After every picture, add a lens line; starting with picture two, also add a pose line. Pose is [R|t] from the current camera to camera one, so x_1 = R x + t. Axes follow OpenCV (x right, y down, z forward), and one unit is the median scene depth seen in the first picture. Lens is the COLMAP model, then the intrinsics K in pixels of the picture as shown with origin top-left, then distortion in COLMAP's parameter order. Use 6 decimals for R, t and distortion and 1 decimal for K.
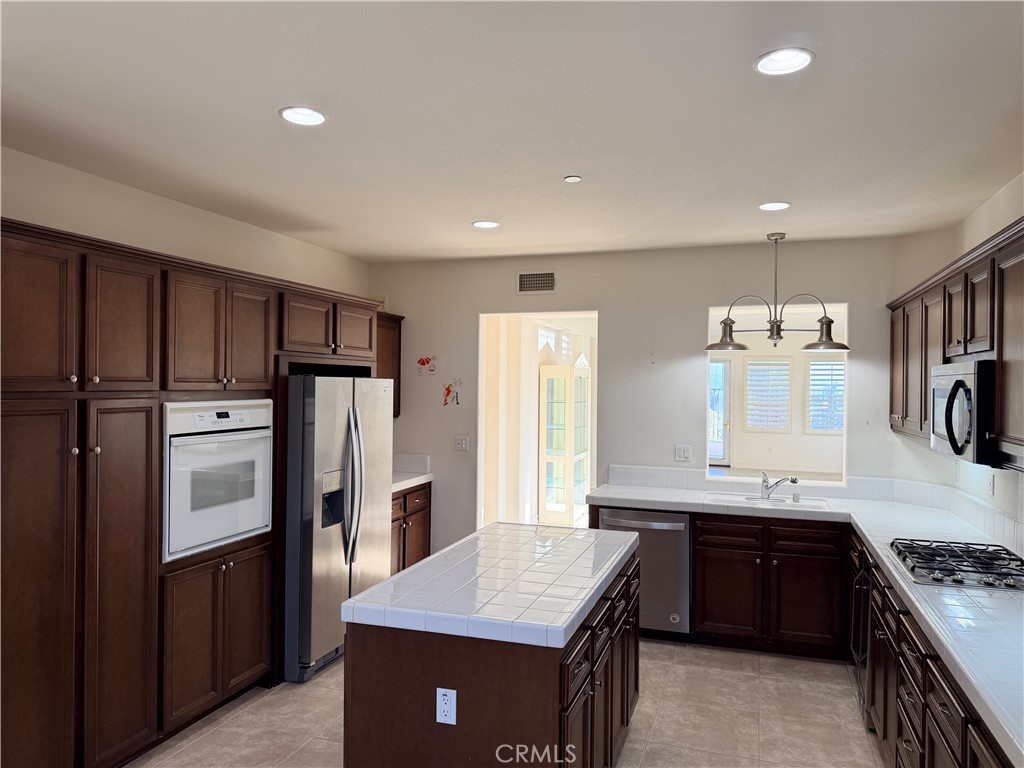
lens RADIAL K [[716.9, 0, 512.0], [0, 716.9, 384.0], [0, 0, 1]] dist [0.117721, -0.178526]
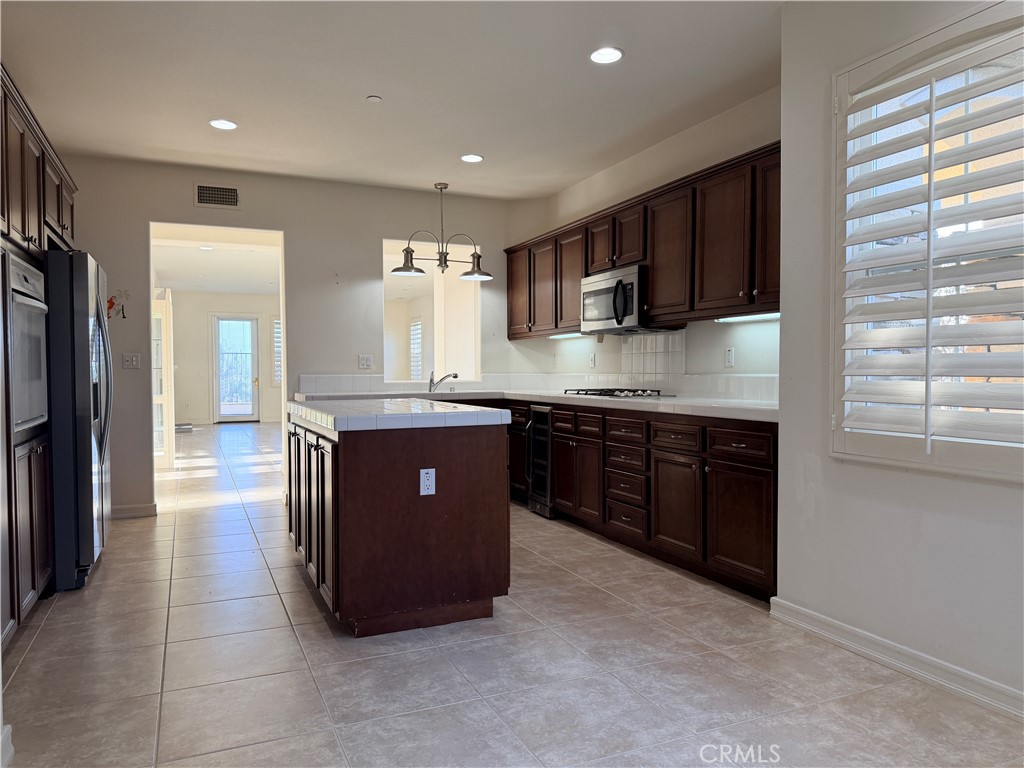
lens RADIAL K [[716.9, 0, 512.0], [0, 716.9, 384.0], [0, 0, 1]] dist [0.117721, -0.178526]
pose [[0.737705, -0.026625, 0.674598, -0.415477], [0.011145, 0.999566, 0.027263, 0.112496], [-0.675031, -0.012594, 0.737682, -0.030657]]
